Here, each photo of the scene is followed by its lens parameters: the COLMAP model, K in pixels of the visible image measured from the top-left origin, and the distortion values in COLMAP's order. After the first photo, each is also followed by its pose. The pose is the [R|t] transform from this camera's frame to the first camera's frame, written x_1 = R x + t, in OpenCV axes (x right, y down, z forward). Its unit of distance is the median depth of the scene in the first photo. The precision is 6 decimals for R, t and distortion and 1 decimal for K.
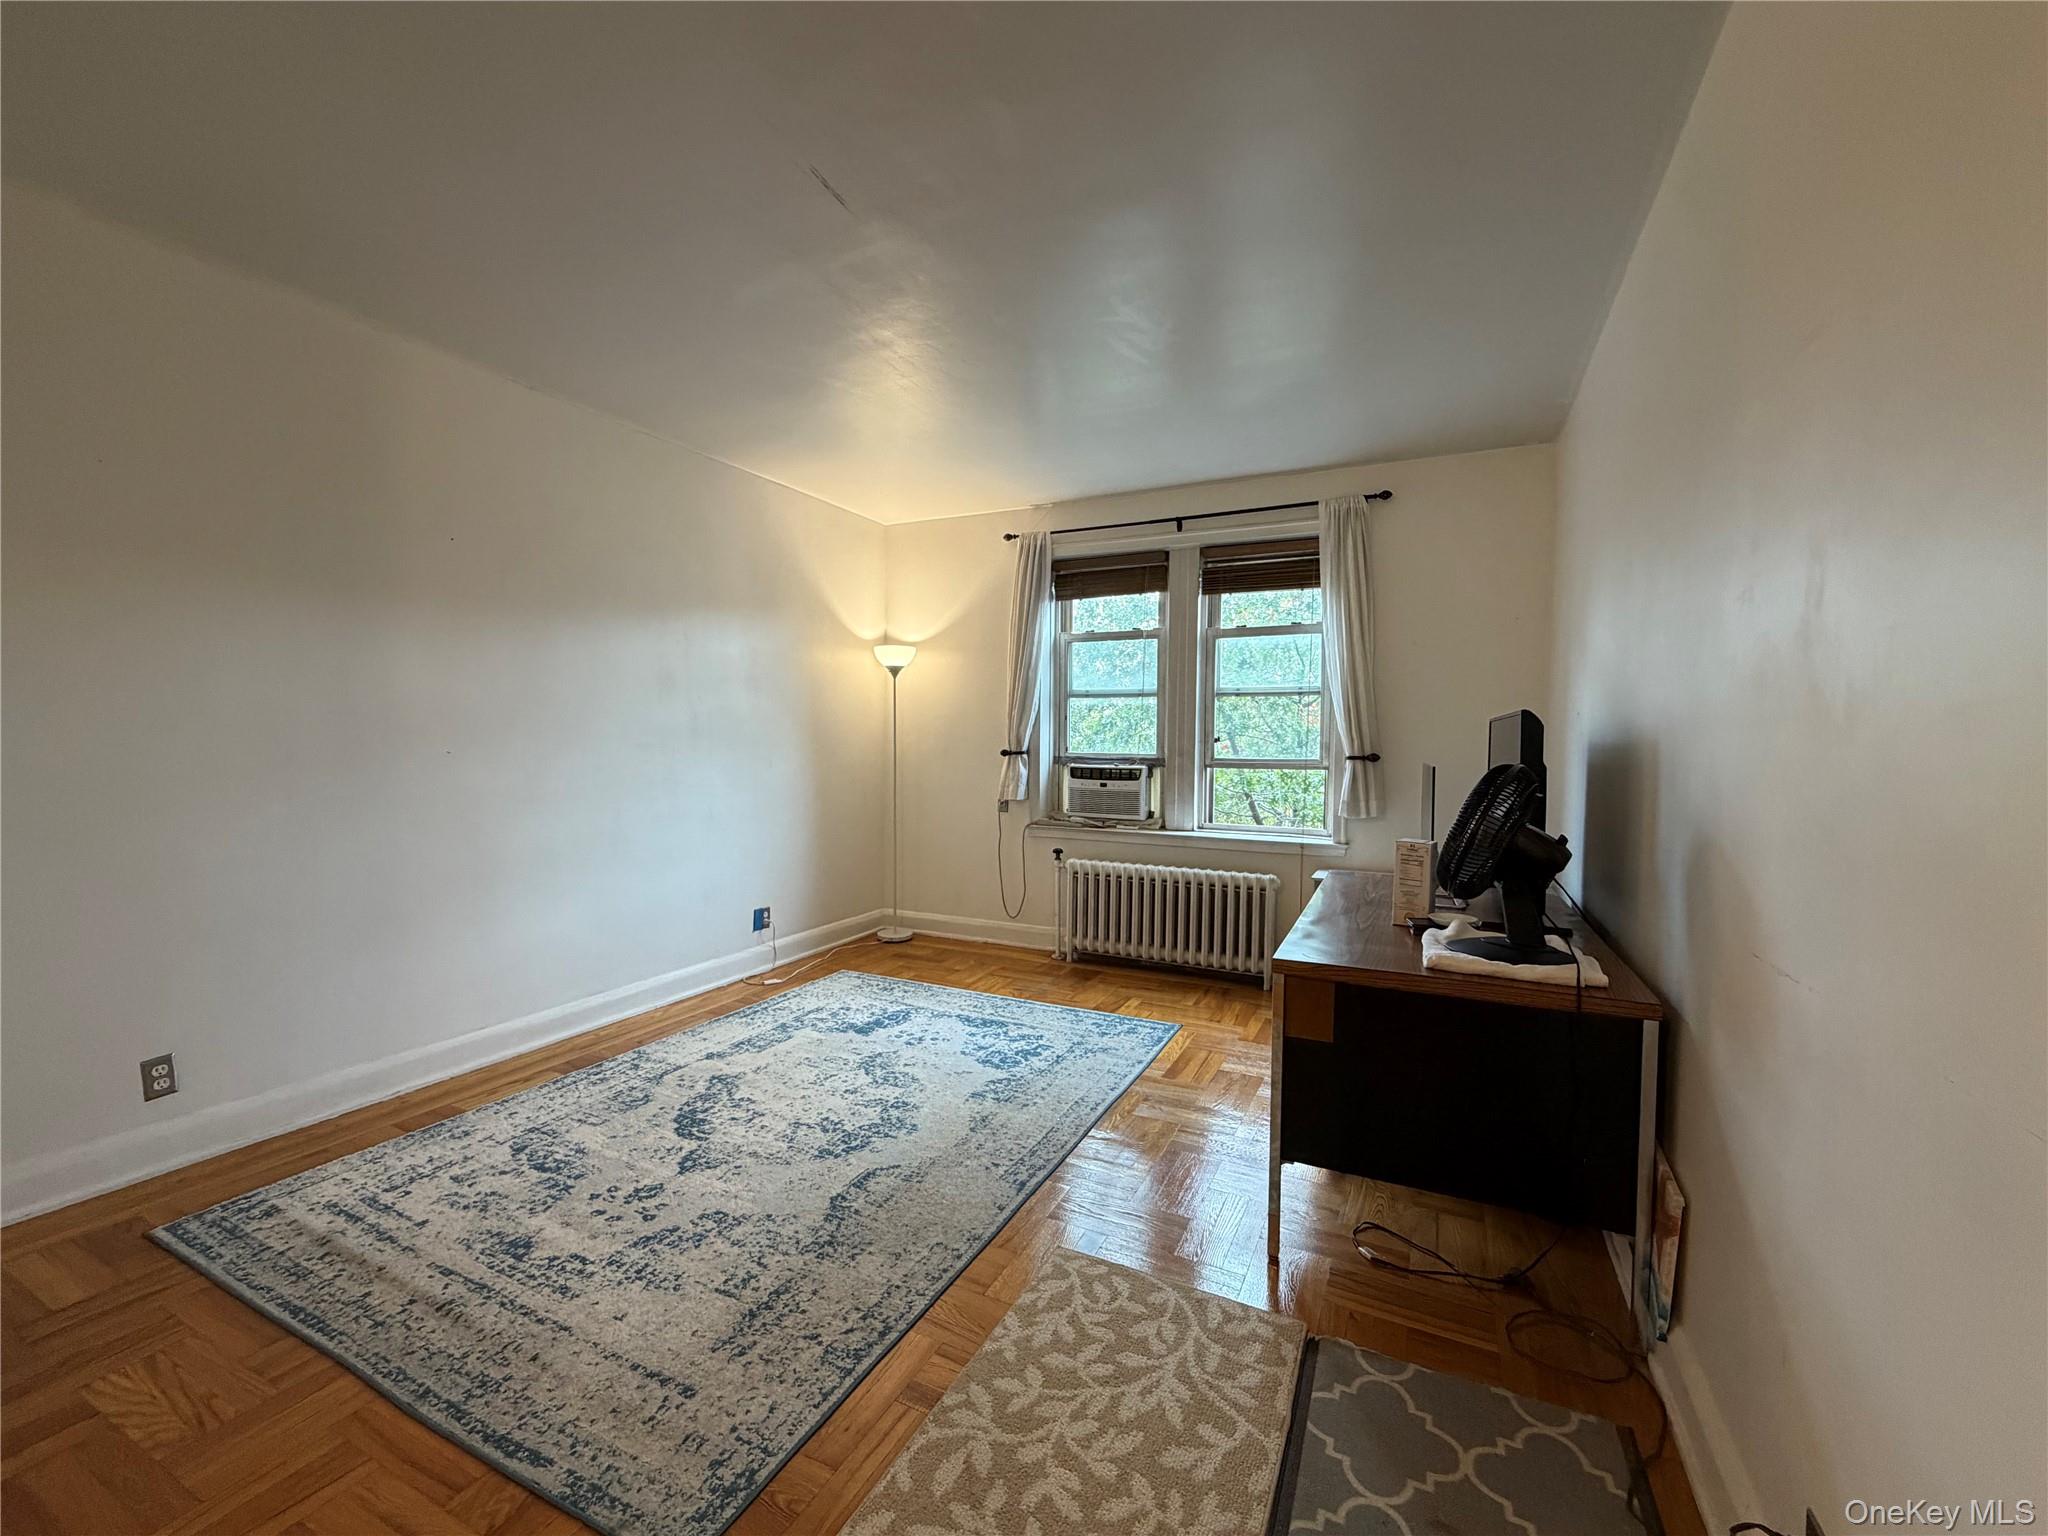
lens RADIAL K [[818.2, 0, 1025.6], [0, 818.2, 769.9], [0, 0, 1]] dist [-0.000683, 0.000881]
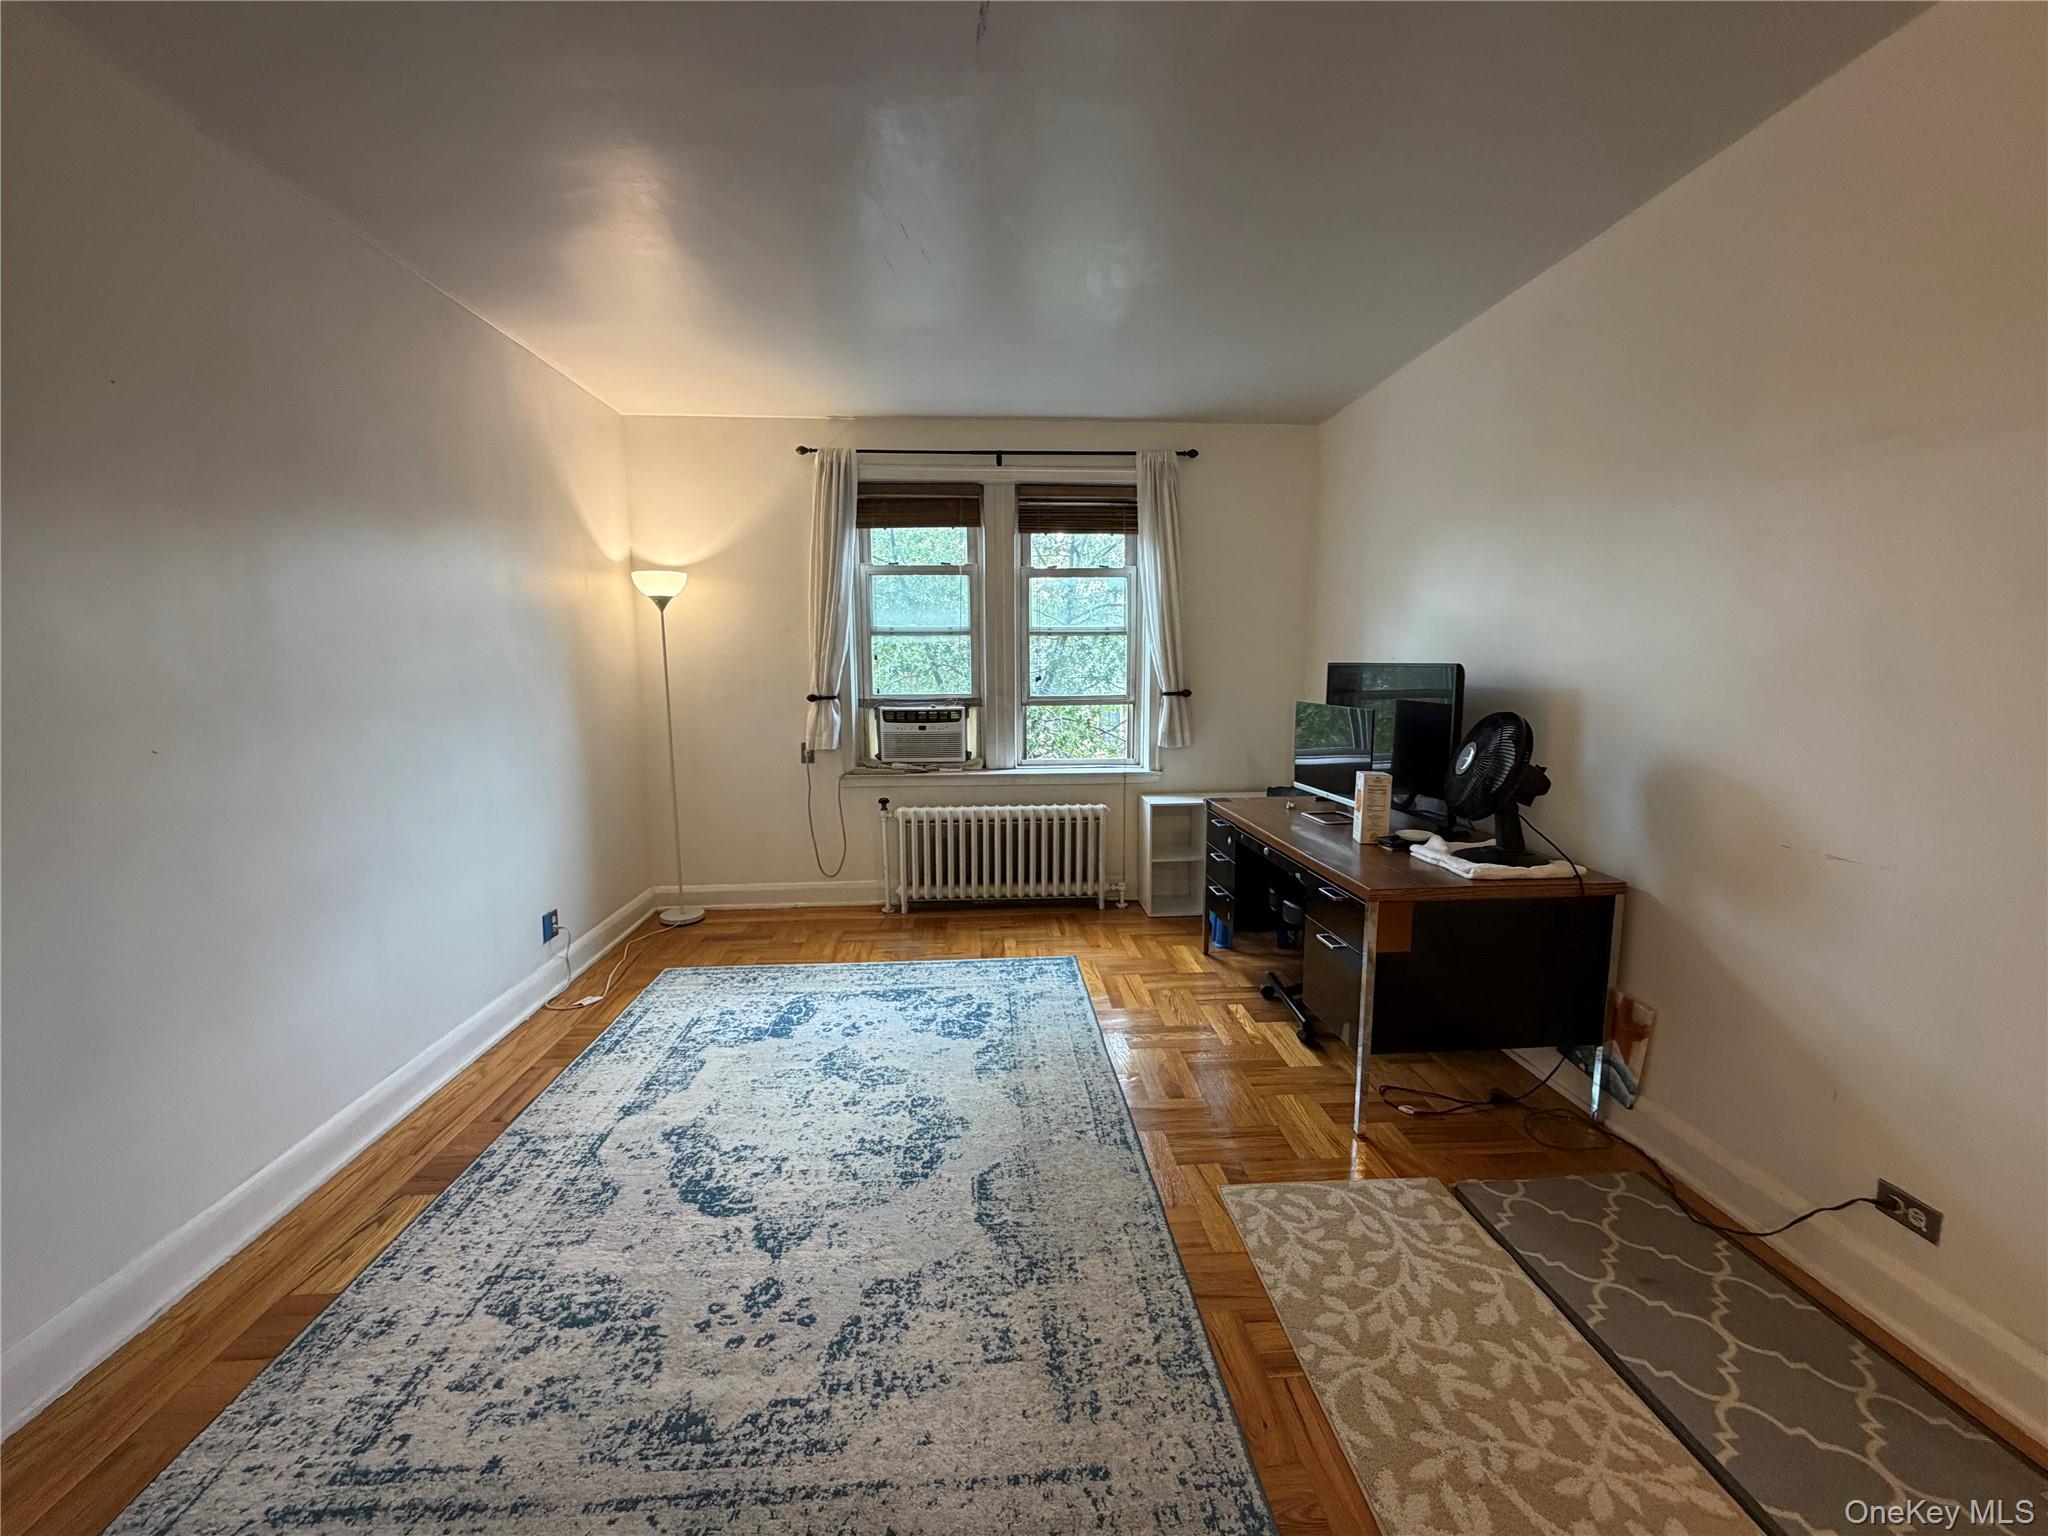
lens RADIAL K [[818.2, 0, 1019.8], [0, 818.2, 767.5], [0, 0, 1]] dist [-0.000683, 0.000881]
pose [[0.870632, -0.080216, 0.485351, -0.338213], [0.033451, 0.993986, 0.104275, -0.038877], [-0.490796, -0.074549, 0.868079, 0.128637]]
